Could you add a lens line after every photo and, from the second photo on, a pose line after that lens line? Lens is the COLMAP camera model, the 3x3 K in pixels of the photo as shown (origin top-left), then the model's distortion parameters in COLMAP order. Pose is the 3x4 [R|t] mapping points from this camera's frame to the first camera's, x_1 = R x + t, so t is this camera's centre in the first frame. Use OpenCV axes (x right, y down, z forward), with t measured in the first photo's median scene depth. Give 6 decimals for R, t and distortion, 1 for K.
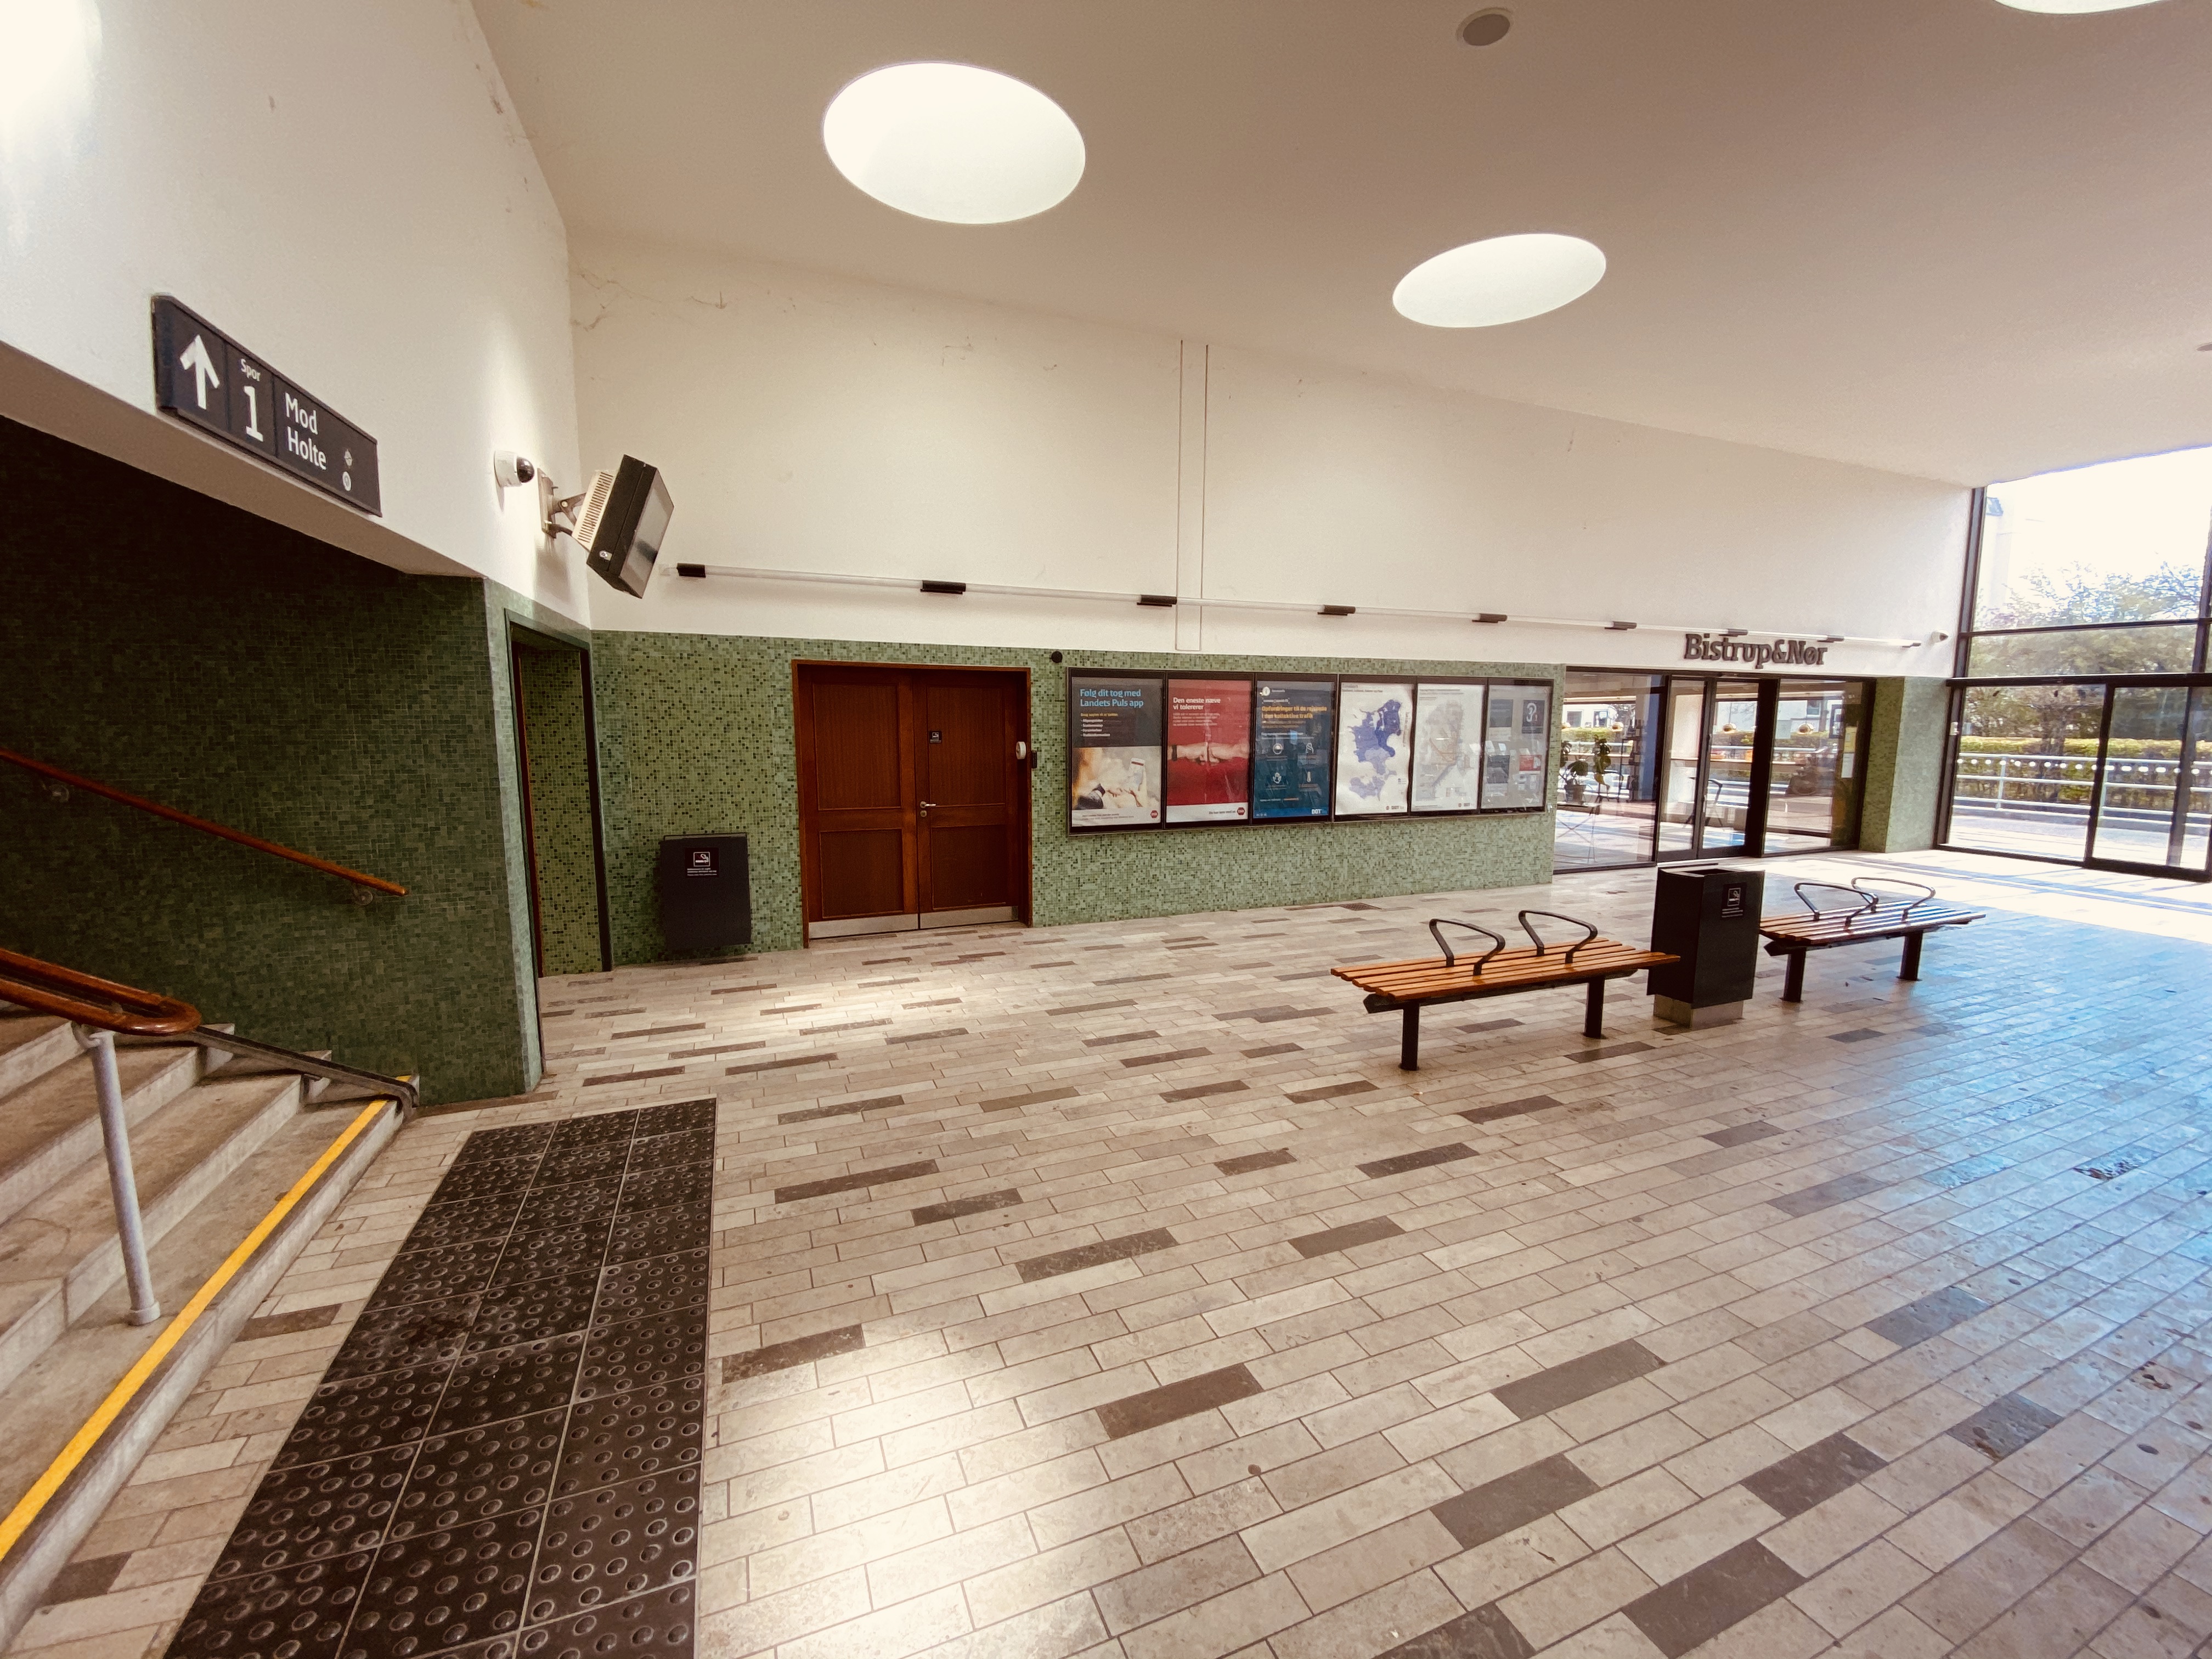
lens RADIAL K [[900.5, 0, 1102.6], [0, 900.5, 832.5], [0, 0, 1]] dist [0.018692, -0.019048]
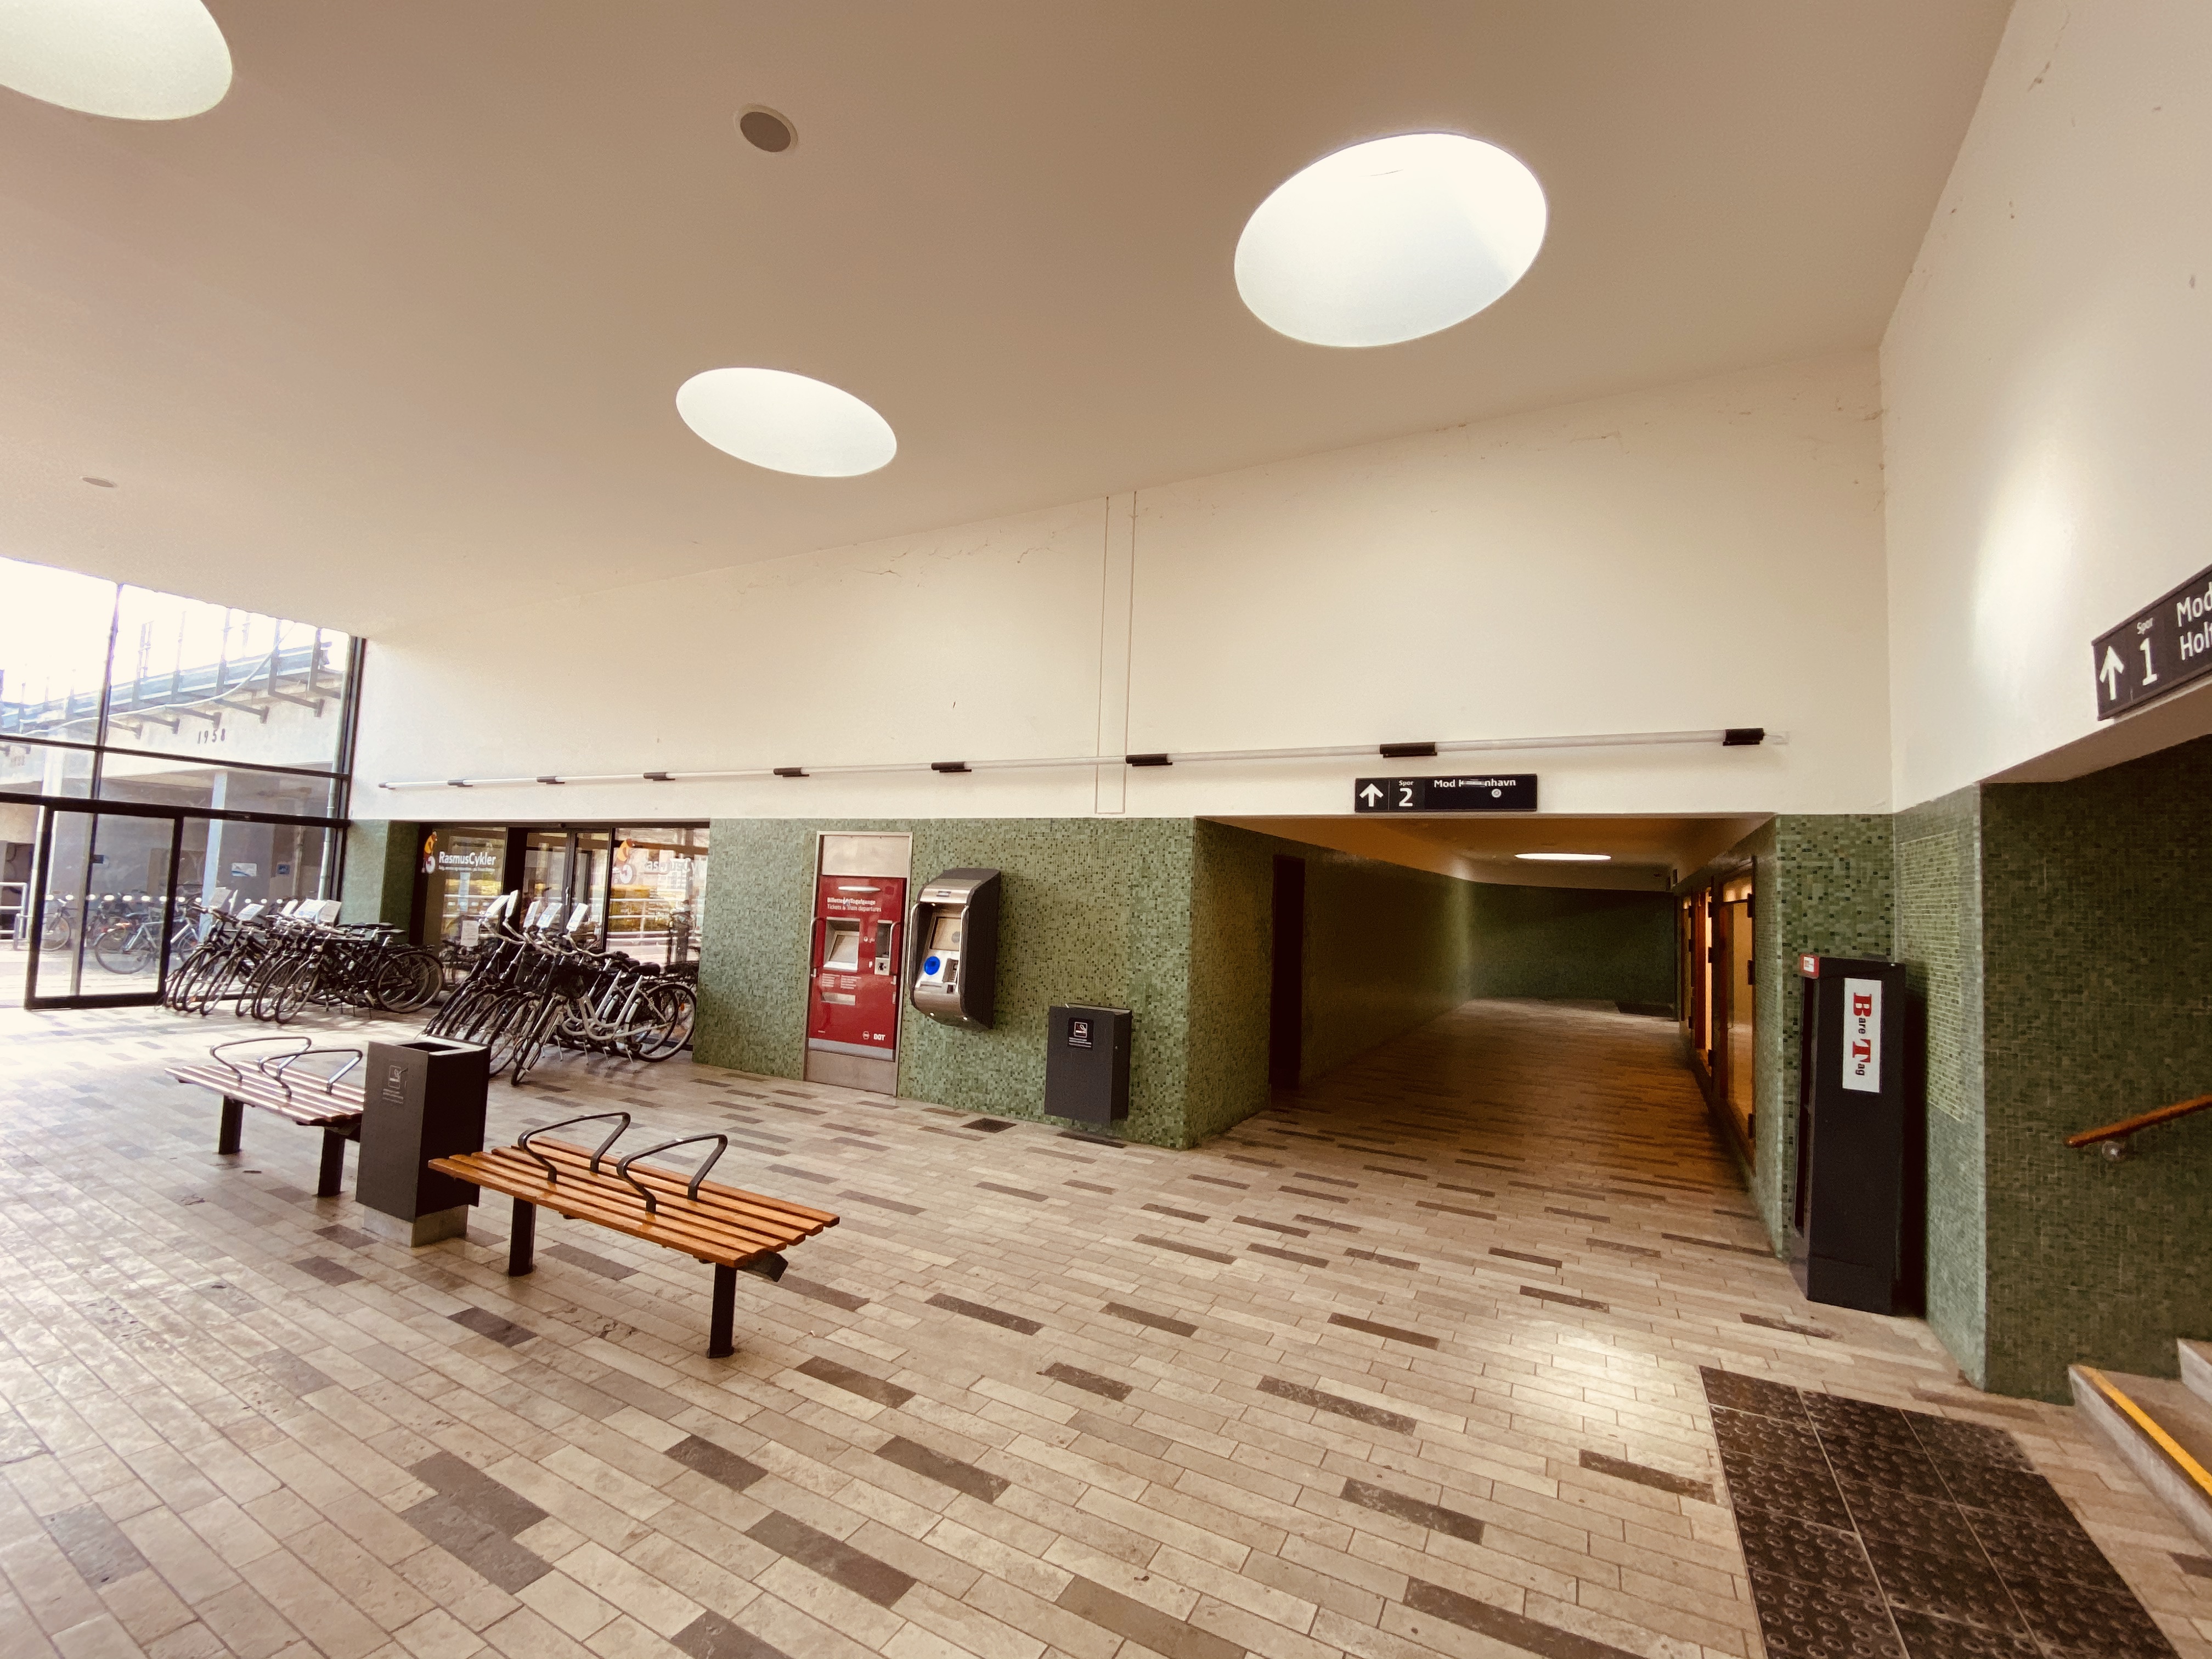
lens RADIAL K [[901.8, 0, 1103.5], [0, 901.8, 833.1], [0, 0, 1]] dist [0.015000, -0.017310]
pose [[-0.645705, 0.020078, 0.763323, -0.500056], [0.050730, 0.998574, 0.016647, -0.182881], [-0.761900, 0.049472, -0.645803, 1.414100]]
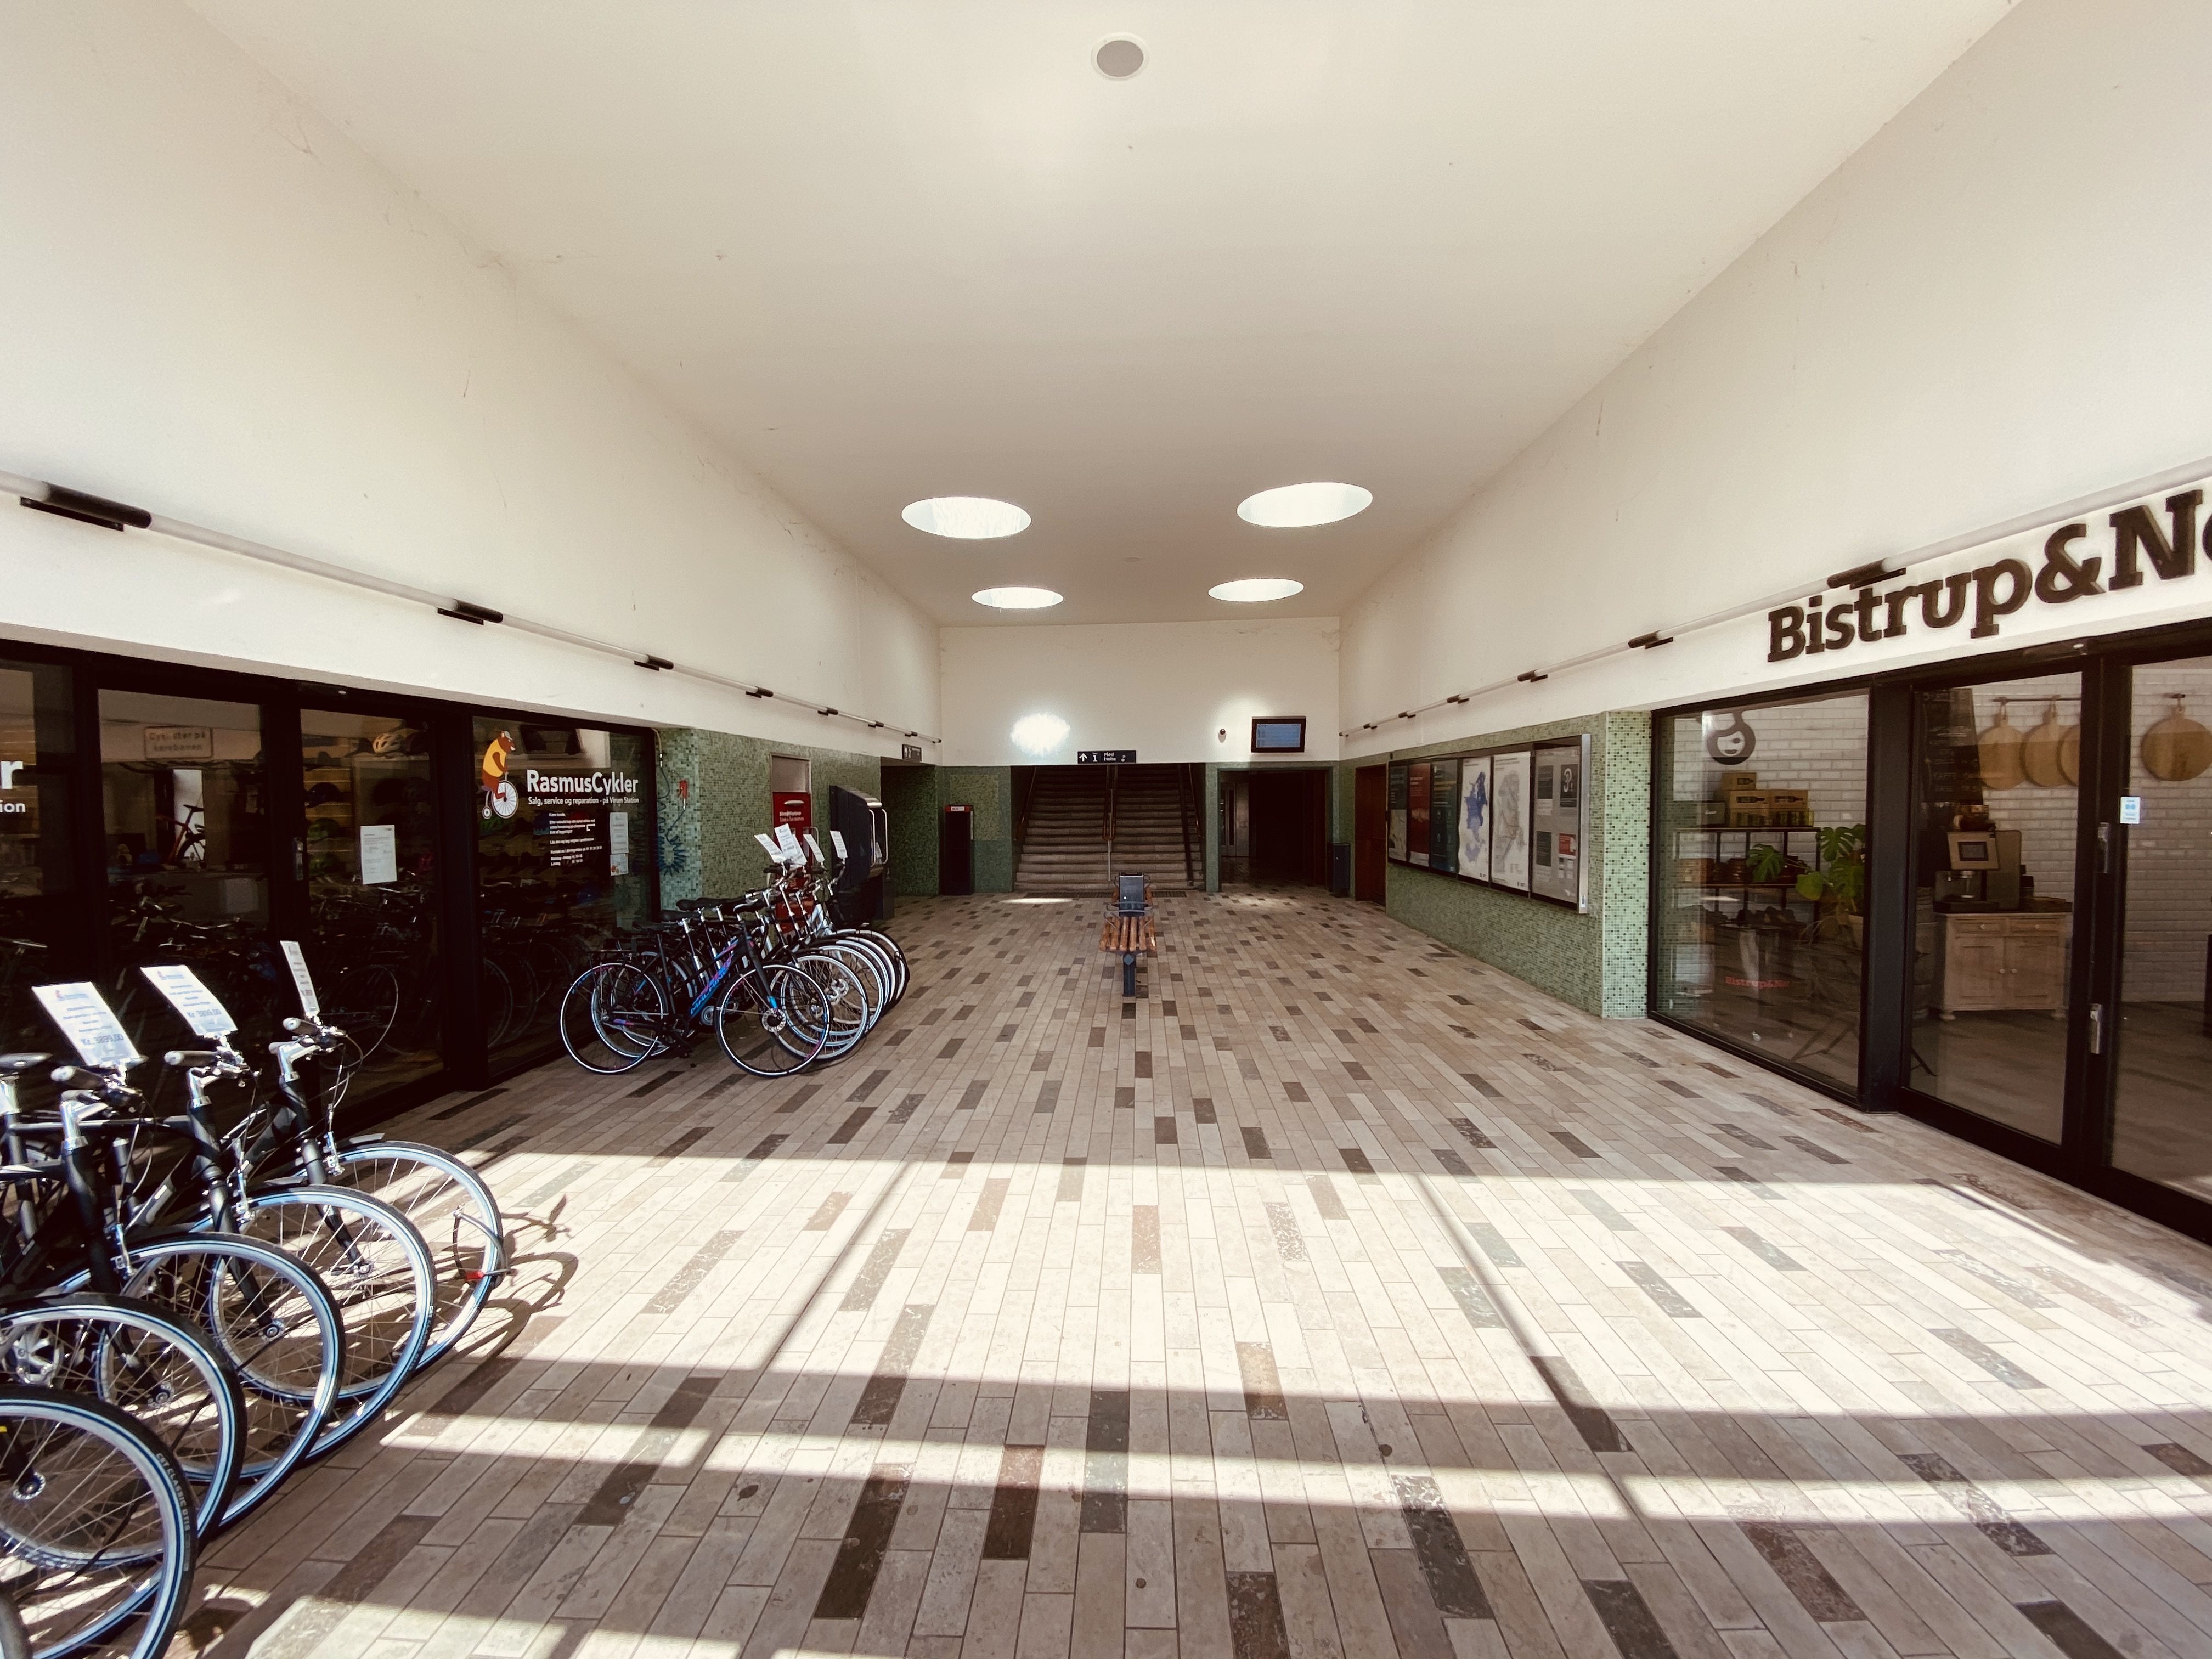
lens RADIAL K [[901.0, 0, 1106.0], [0, 901.0, 829.5], [0, 0, 1]] dist [0.055743, -0.037990]
pose [[-0.418369, 0.036023, -0.907562, 3.207840], [-0.101687, 0.991074, 0.086213, -0.278311], [0.902567, 0.128356, -0.410972, 2.287022]]
